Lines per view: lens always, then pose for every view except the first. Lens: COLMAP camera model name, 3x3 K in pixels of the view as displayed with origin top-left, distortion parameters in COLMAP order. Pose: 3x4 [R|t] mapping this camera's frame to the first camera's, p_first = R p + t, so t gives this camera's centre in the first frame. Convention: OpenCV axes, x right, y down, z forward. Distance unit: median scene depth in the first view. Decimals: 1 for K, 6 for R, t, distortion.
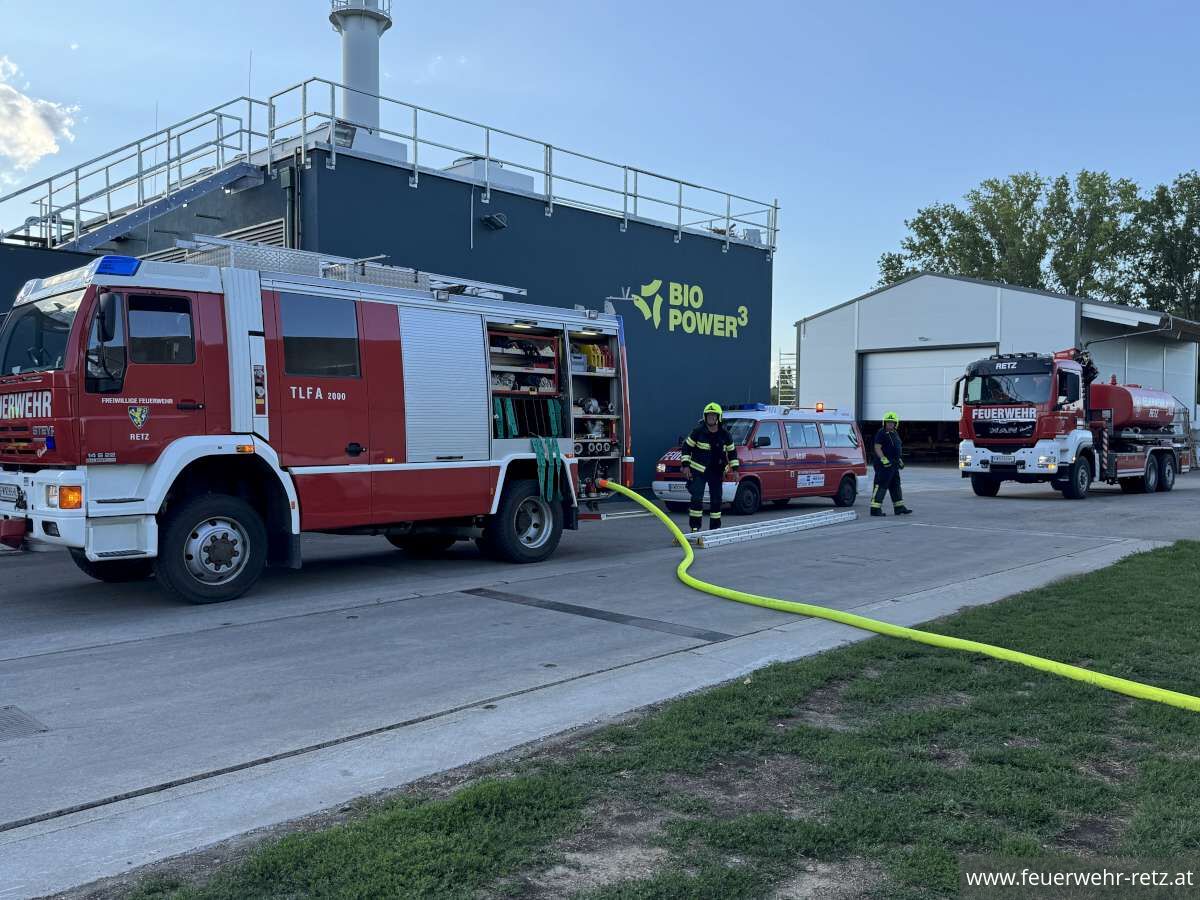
lens RADIAL K [[1004.0, 0, 599.9], [0, 1004.0, 454.0], [0, 0, 1]] dist [-0.003516, -0.009707]
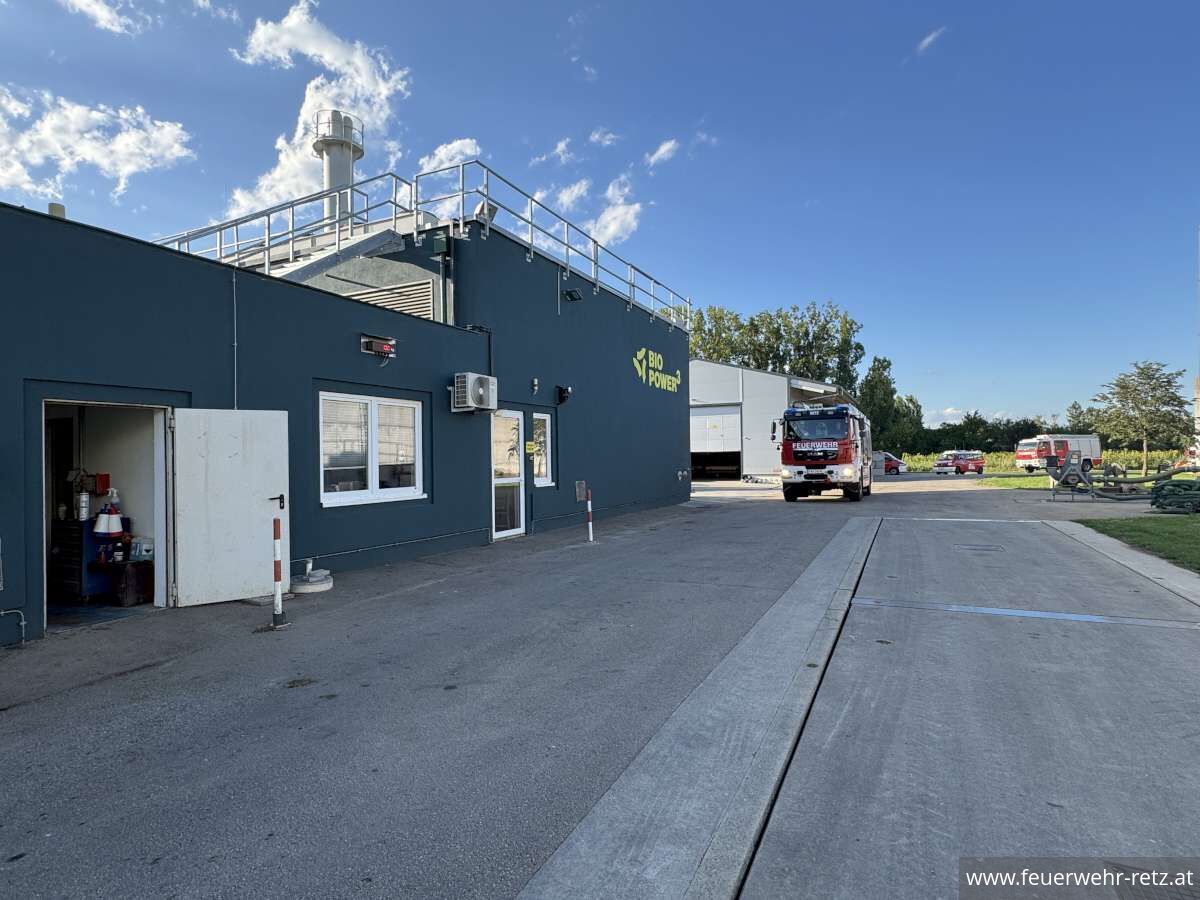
lens RADIAL K [[669.4, 0, 600.2], [0, 669.4, 446.7], [0, 0, 1]] dist [0.000311, 0.000234]
pose [[0.951644, -0.017639, 0.306695, -0.269768], [0.035319, 0.998012, -0.052195, 0.005833], [-0.305165, 0.060503, 0.950376, 0.152610]]
